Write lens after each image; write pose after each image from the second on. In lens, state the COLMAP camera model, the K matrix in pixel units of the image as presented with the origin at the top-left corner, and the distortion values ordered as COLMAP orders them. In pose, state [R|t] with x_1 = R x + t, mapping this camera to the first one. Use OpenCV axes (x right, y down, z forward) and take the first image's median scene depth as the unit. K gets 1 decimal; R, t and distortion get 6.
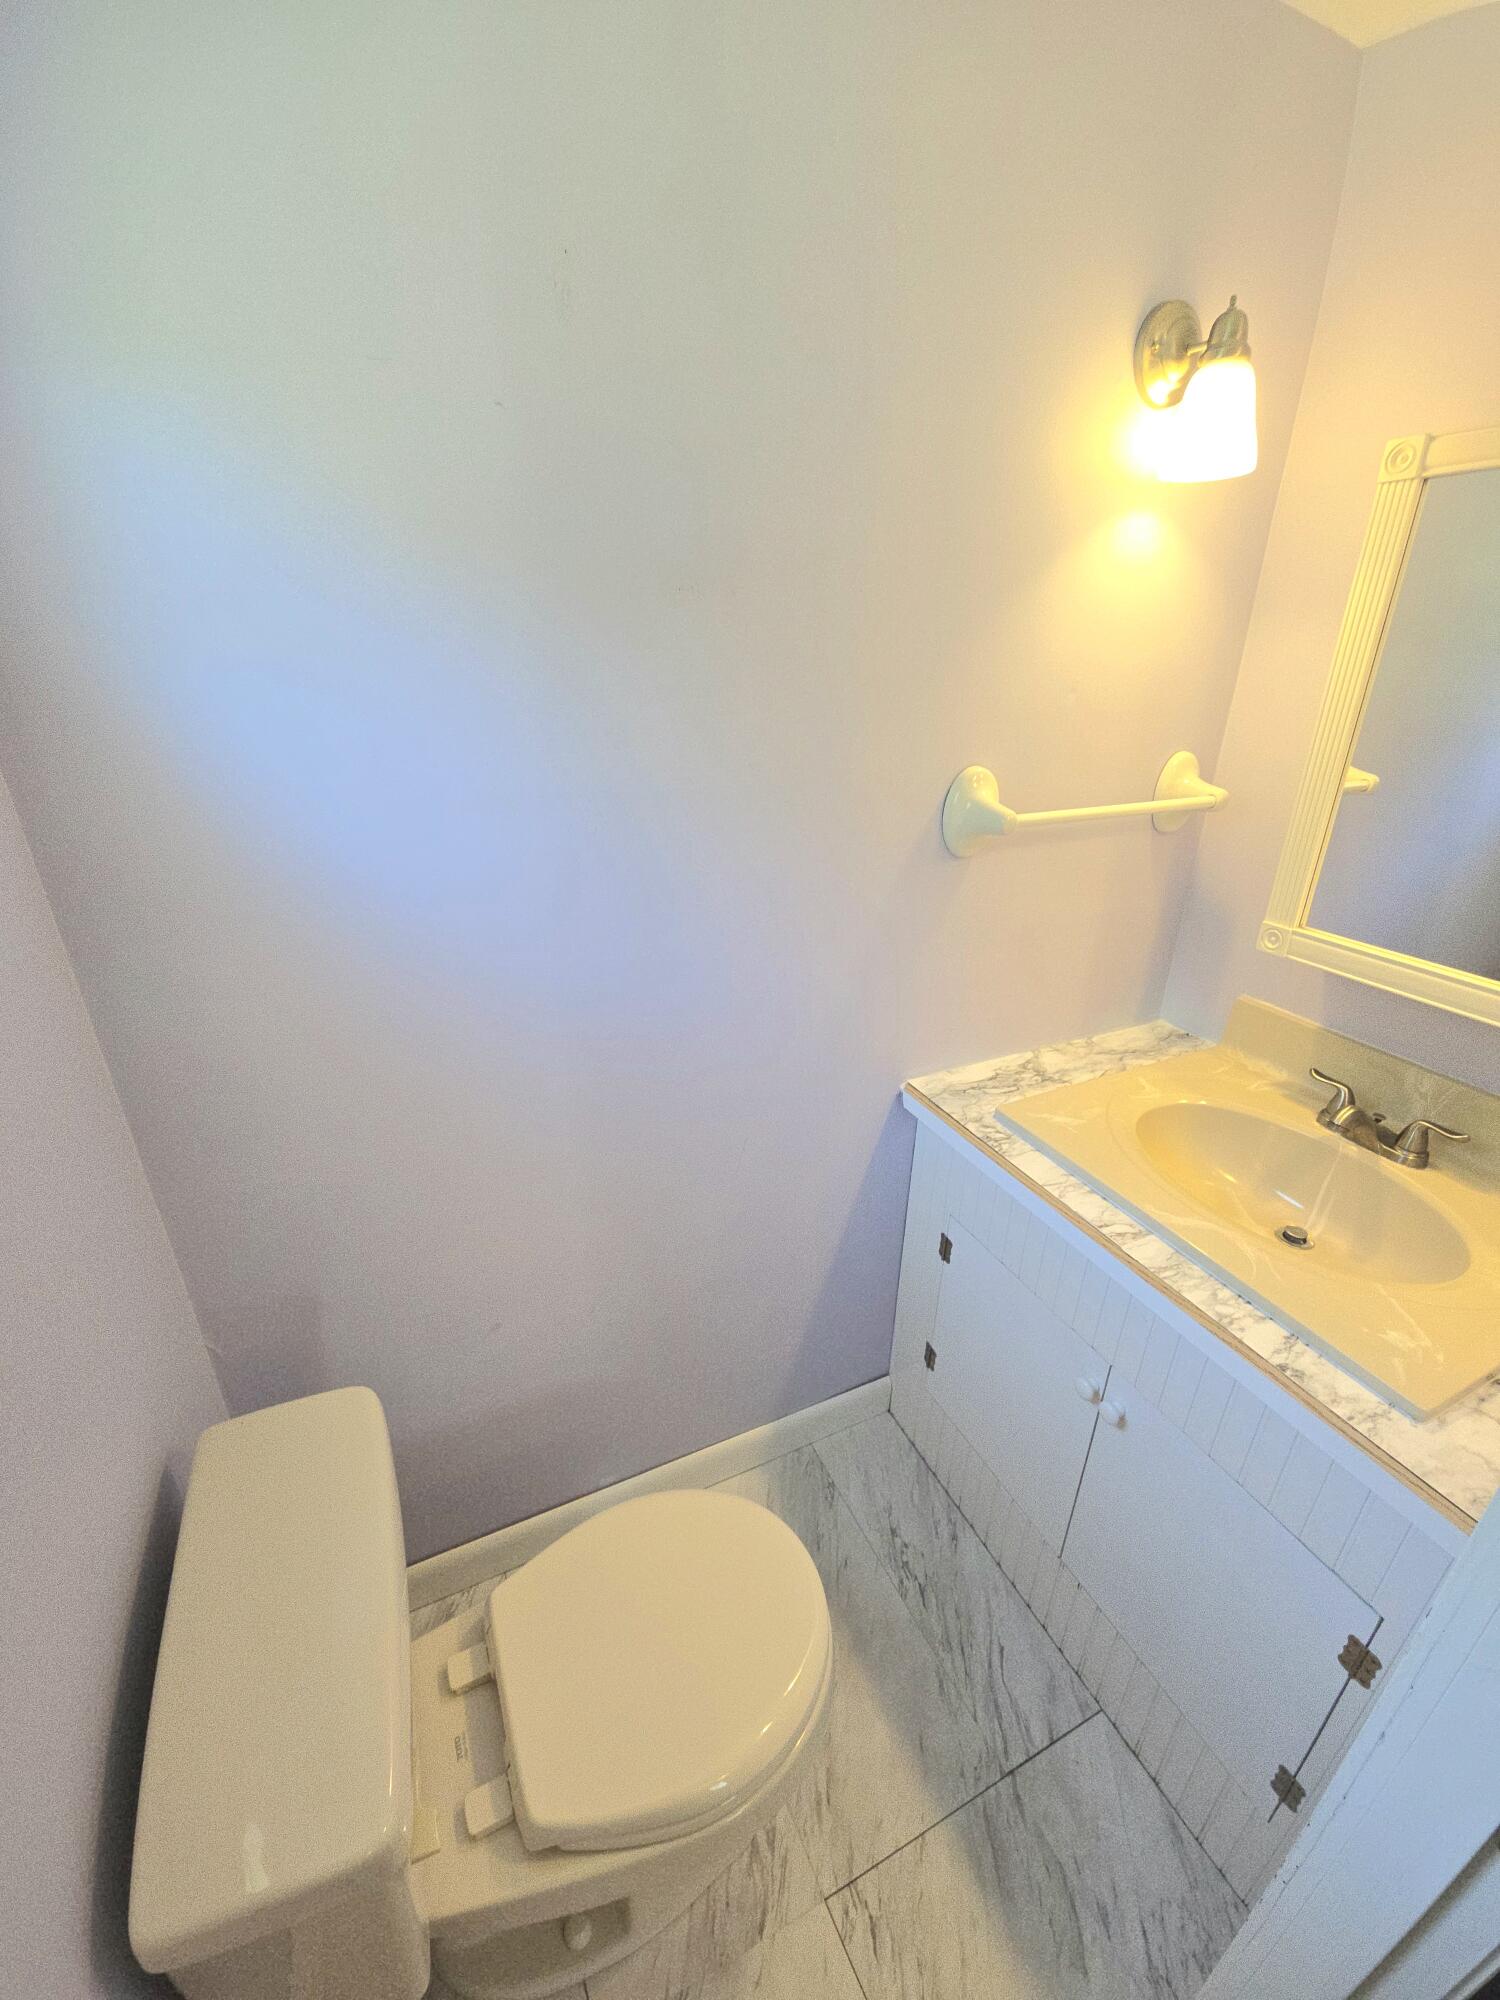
lens RADIAL K [[818.0, 0, 752.6], [0, 818.0, 1004.9], [0, 0, 1]] dist [0.006097, -0.003721]
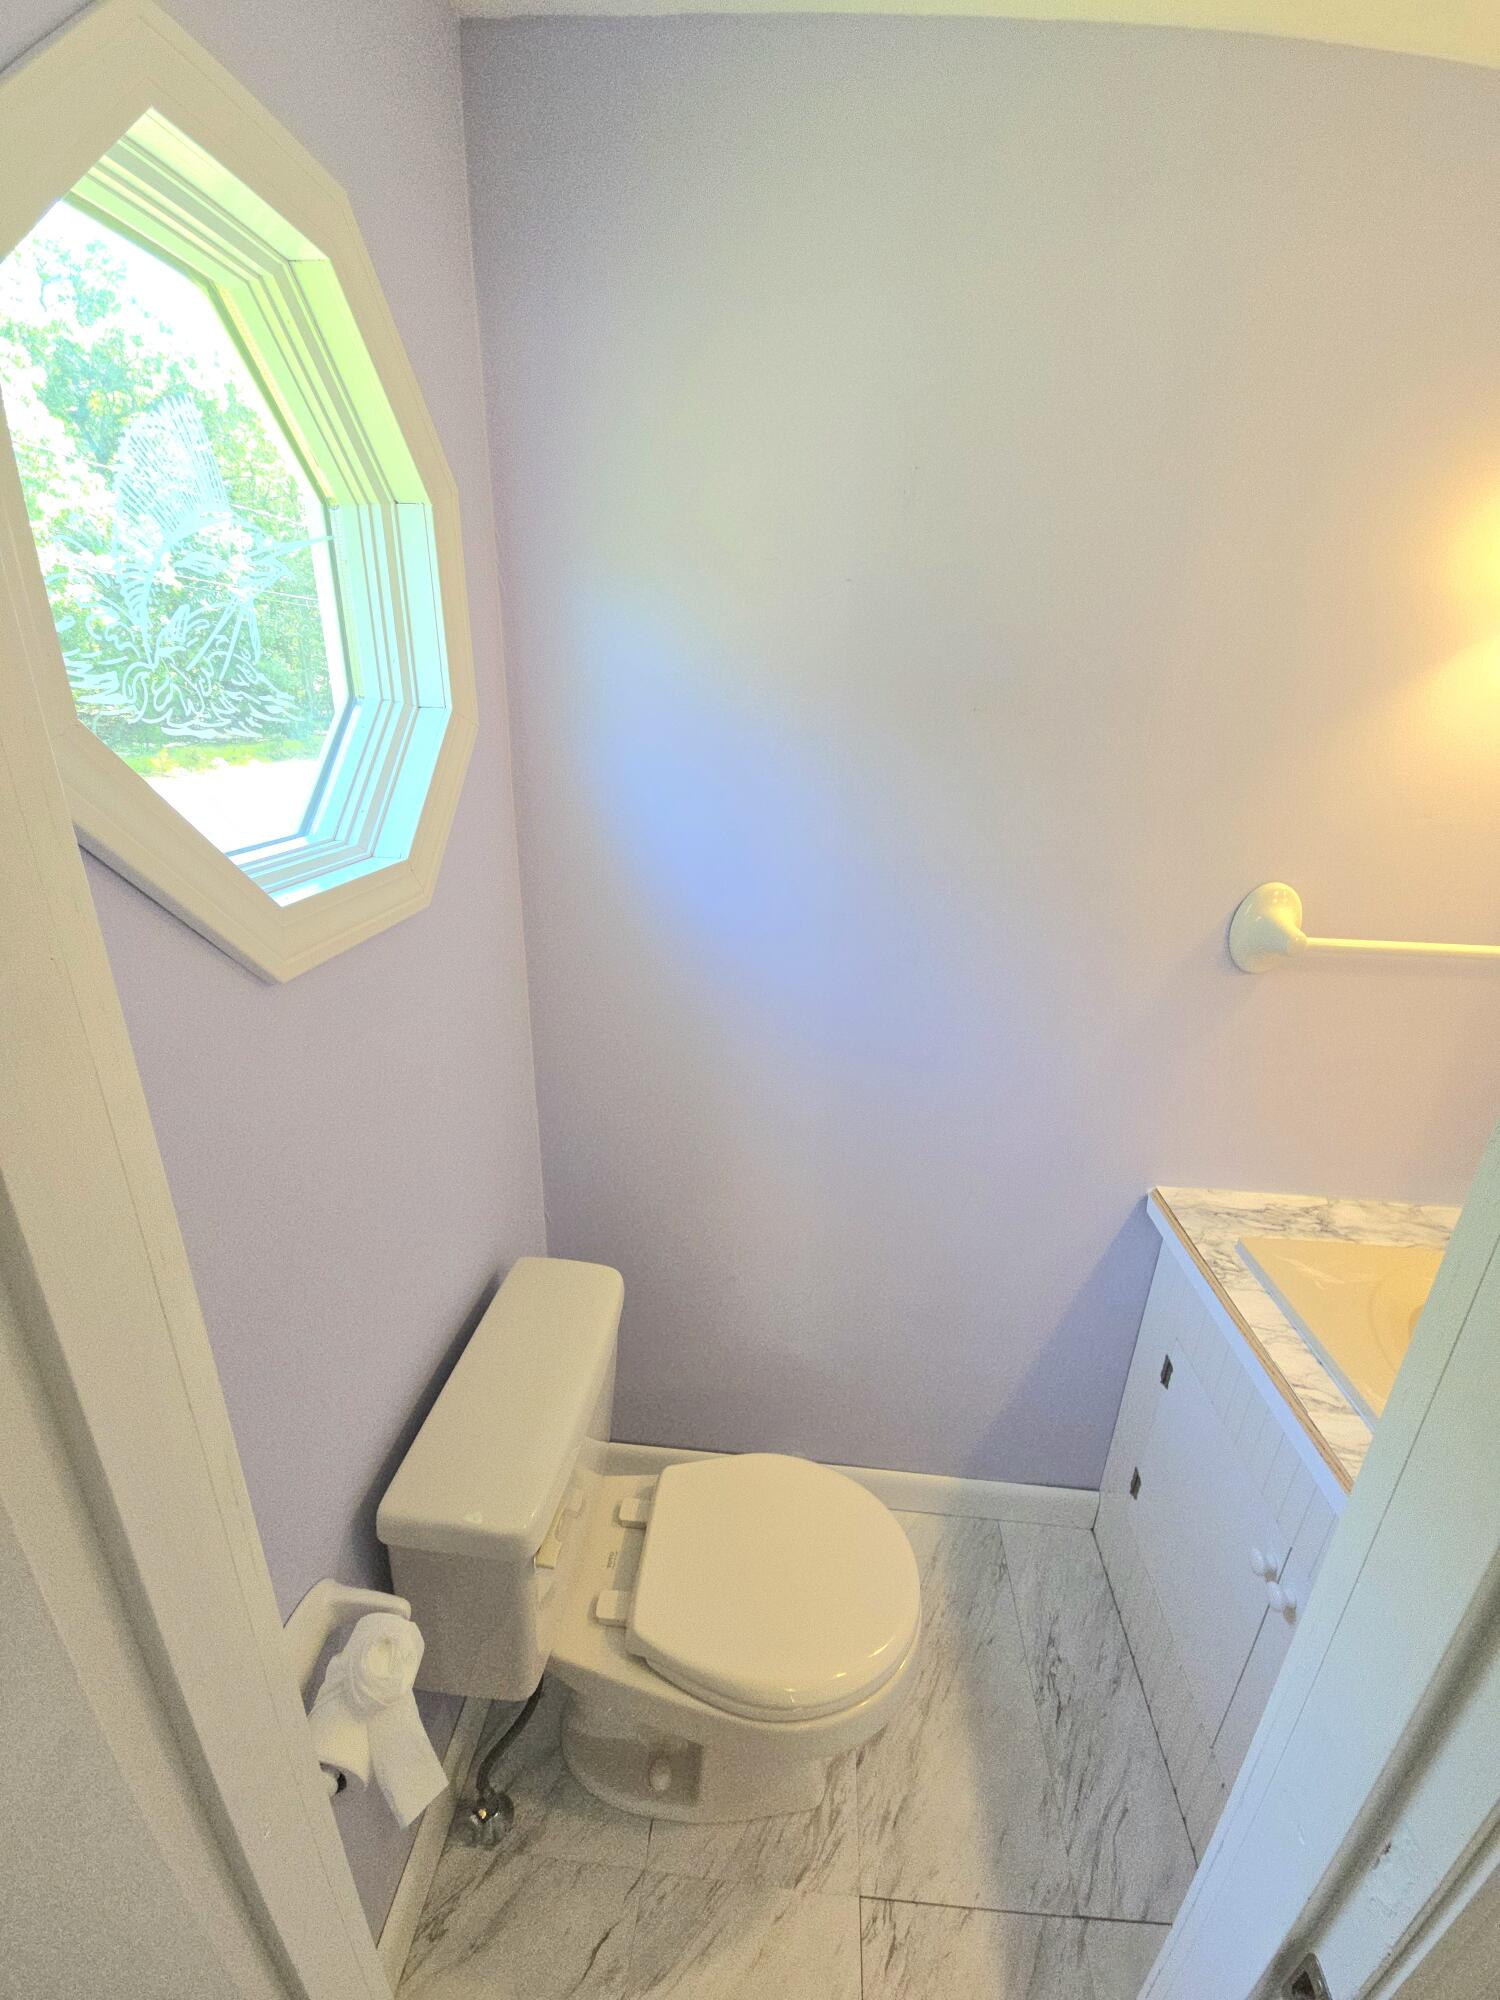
lens RADIAL K [[818.0, 0, 745.4], [0, 818.0, 1000.7], [0, 0, 1]] dist [0.006097, -0.003721]
pose [[0.868271, 0.191599, -0.457598, 0.189029], [-0.220387, 0.975364, -0.009782, -0.006500], [0.444450, 0.109342, 0.889106, -0.126497]]
